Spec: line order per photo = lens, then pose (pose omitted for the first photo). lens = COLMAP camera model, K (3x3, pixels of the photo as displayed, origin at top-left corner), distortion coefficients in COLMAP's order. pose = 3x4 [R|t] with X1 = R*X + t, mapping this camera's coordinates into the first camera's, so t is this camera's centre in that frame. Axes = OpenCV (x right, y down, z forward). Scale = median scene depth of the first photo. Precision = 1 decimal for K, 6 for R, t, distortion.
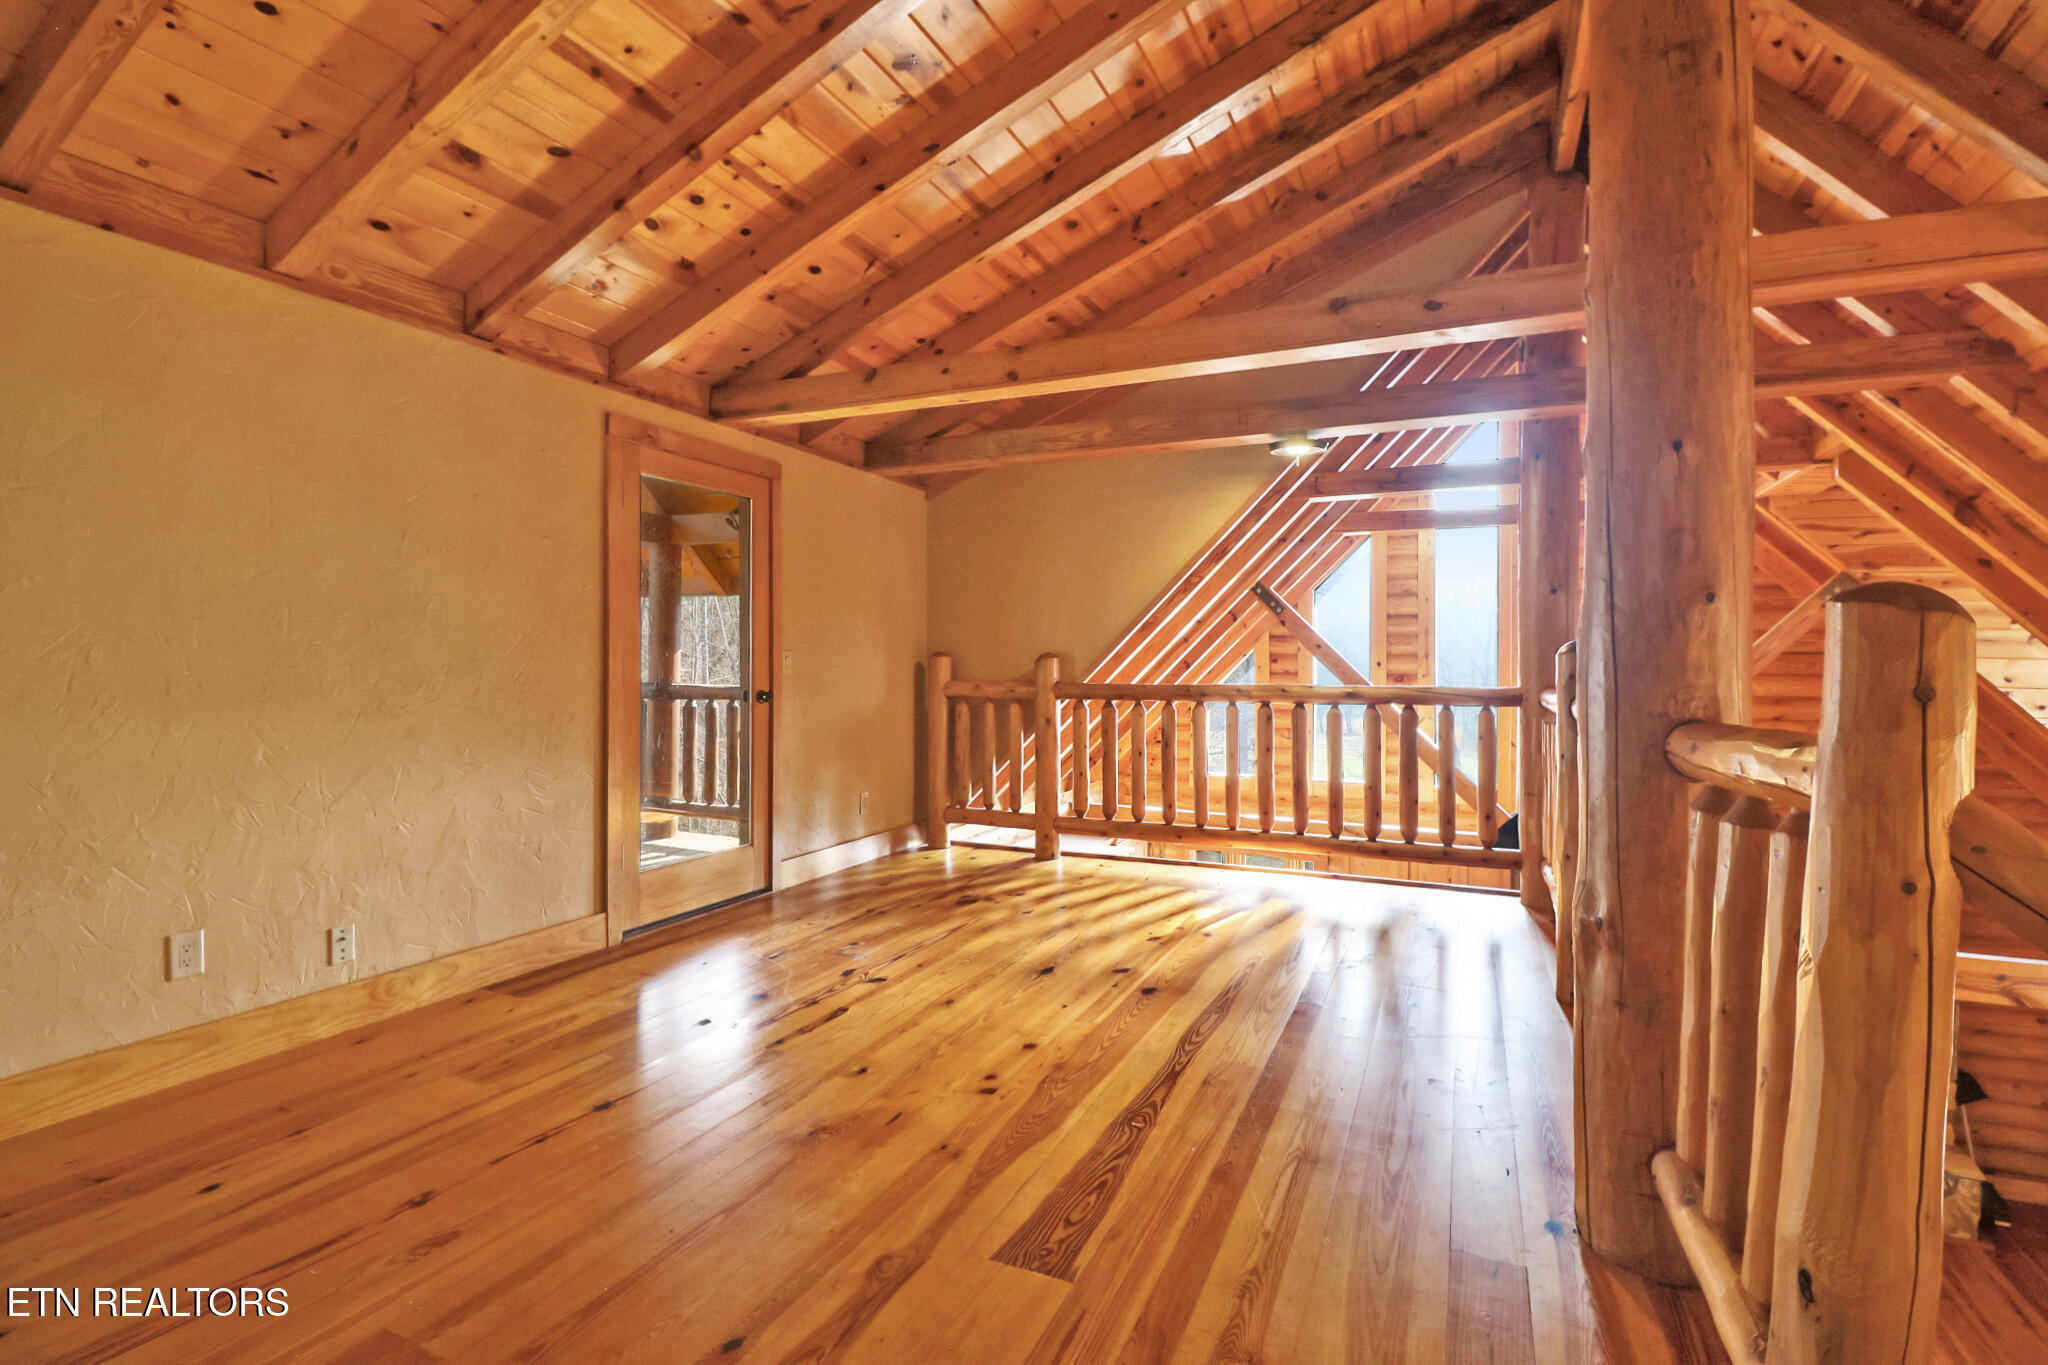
lens RADIAL K [[948.8, 0, 1046.1], [0, 948.8, 660.4], [0, 0, 1]] dist [-0.002187, -0.010653]
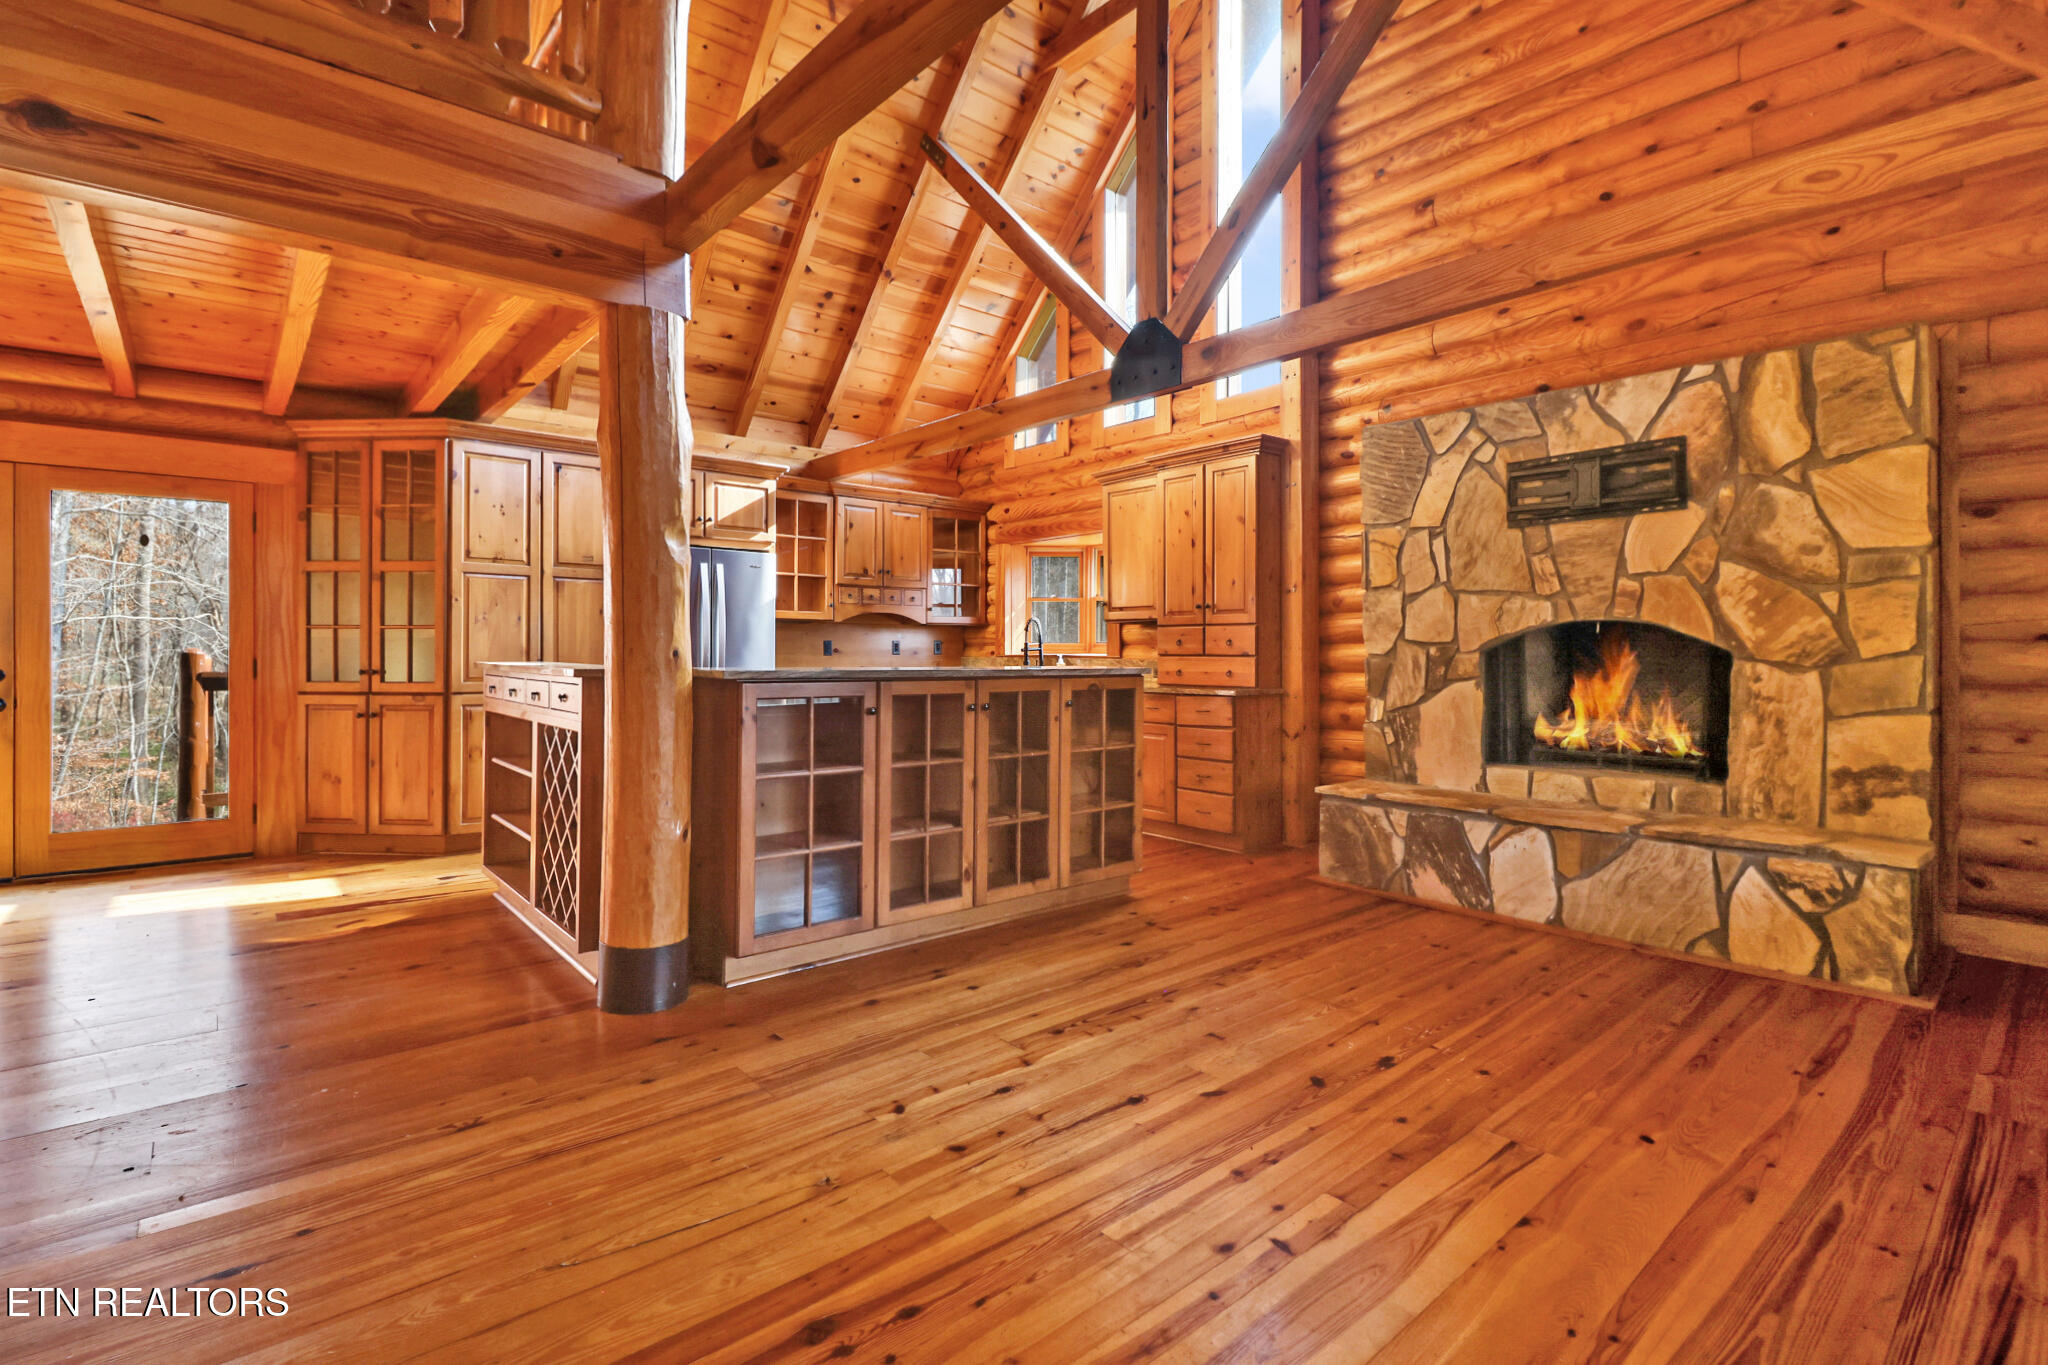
lens RADIAL K [[948.8, 0, 1039.8], [0, 948.8, 662.1], [0, 0, 1]] dist [-0.002187, -0.010653]
pose [[0.908930, -0.009222, -0.416847, 0.840591], [0.013666, 0.999877, 0.007680, 0.464840], [0.416724, -0.012677, 0.908944, 0.378814]]
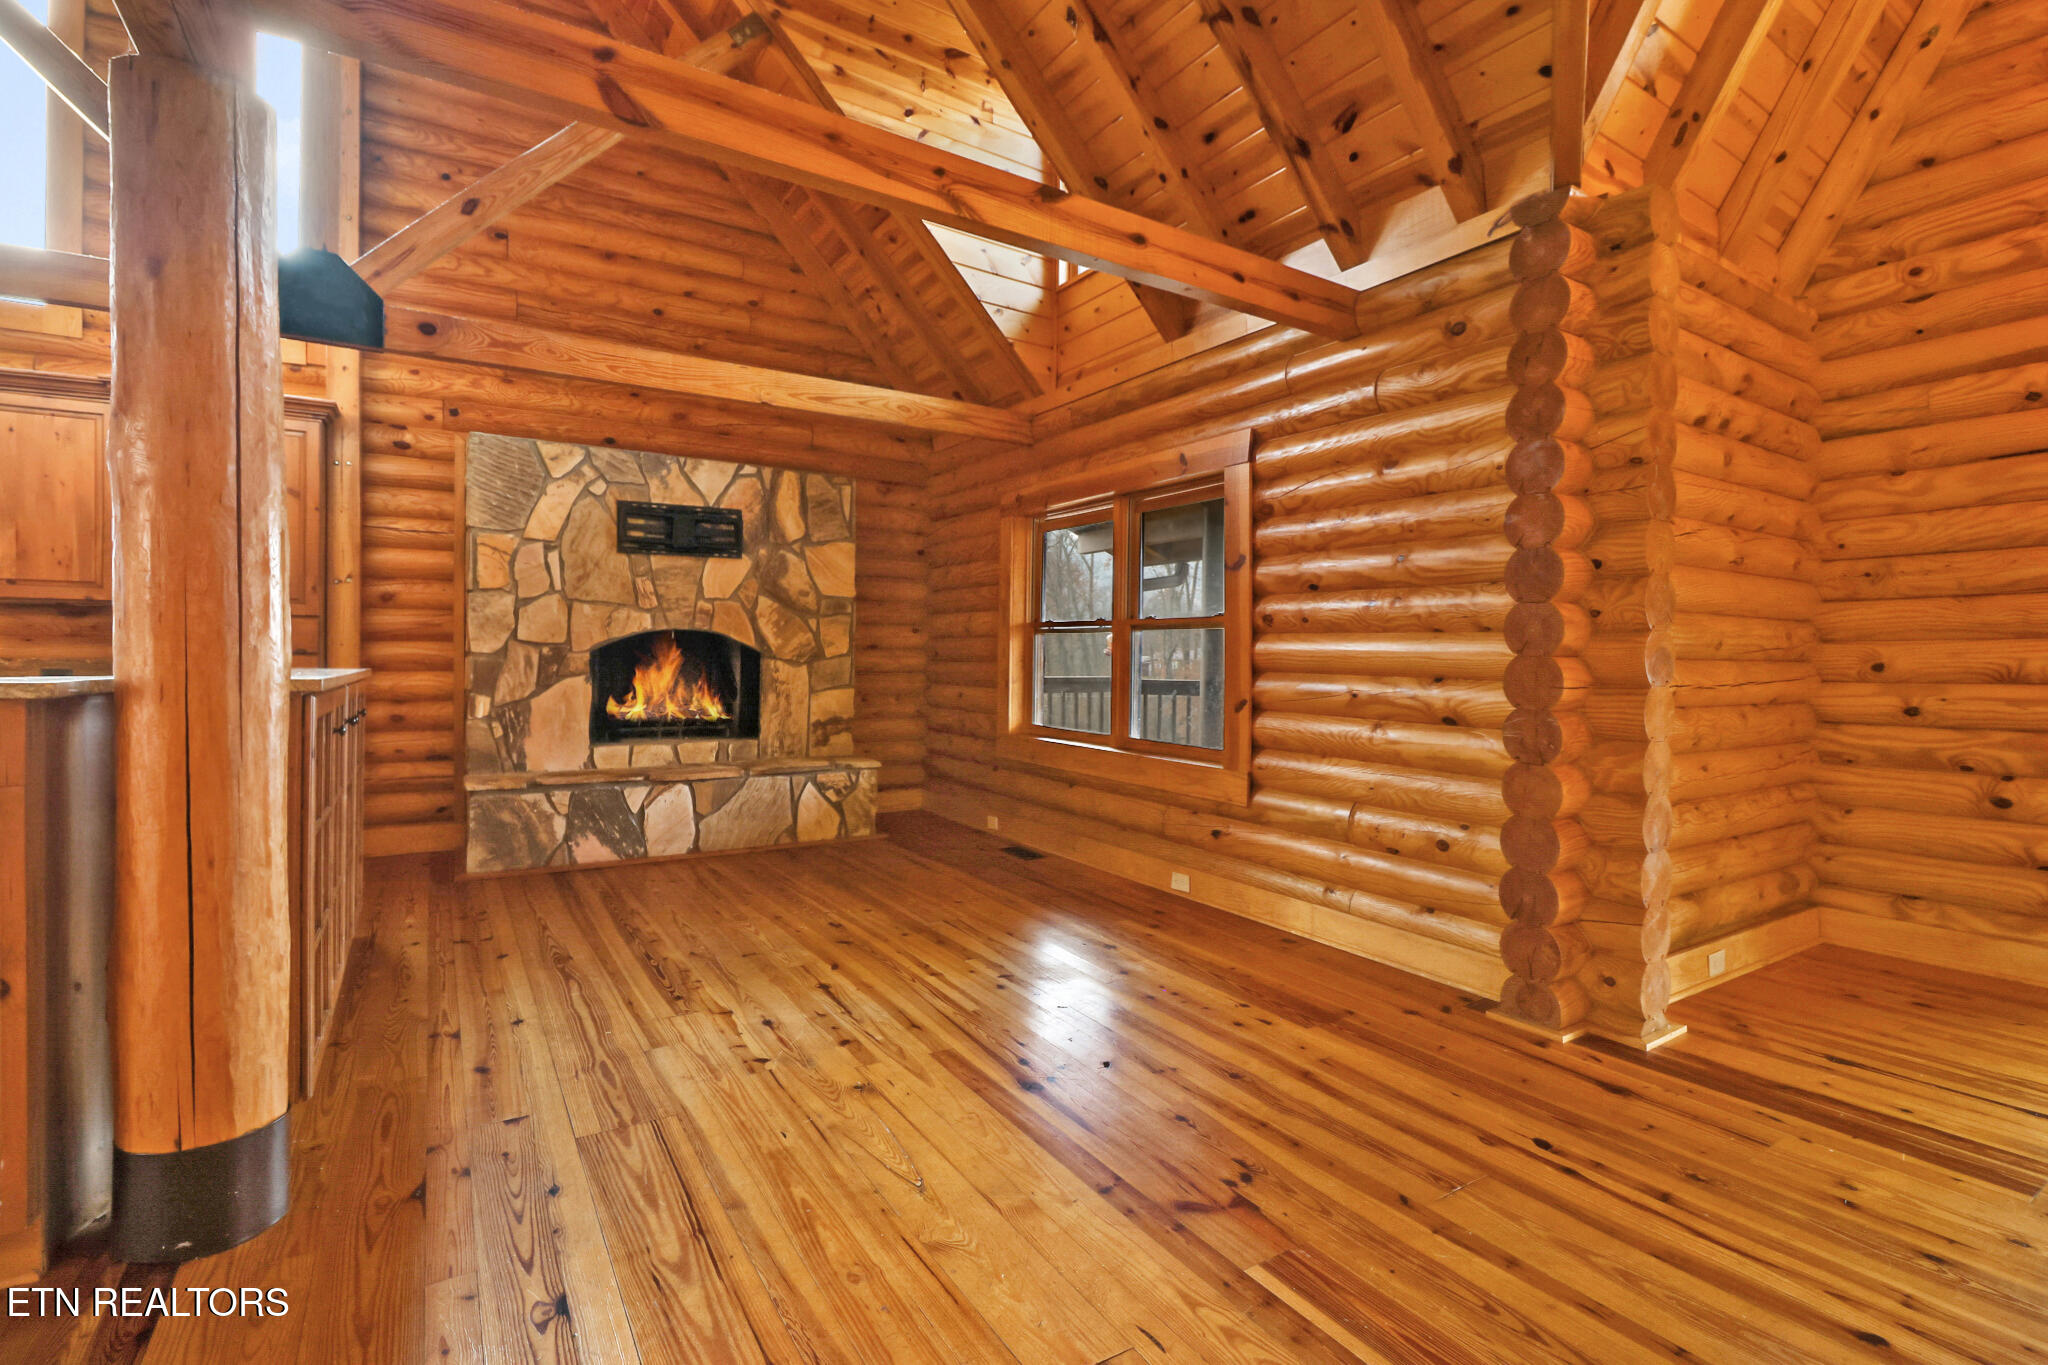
lens RADIAL K [[948.8, 0, 1031.8], [0, 948.8, 645.6], [0, 0, 1]] dist [-0.002187, -0.010653]
pose [[0.551450, -0.000002, 0.834208, 0.308028], [-0.005095, 0.999981, 0.003371, 0.456255], [-0.834192, -0.006109, 0.551440, 0.360233]]
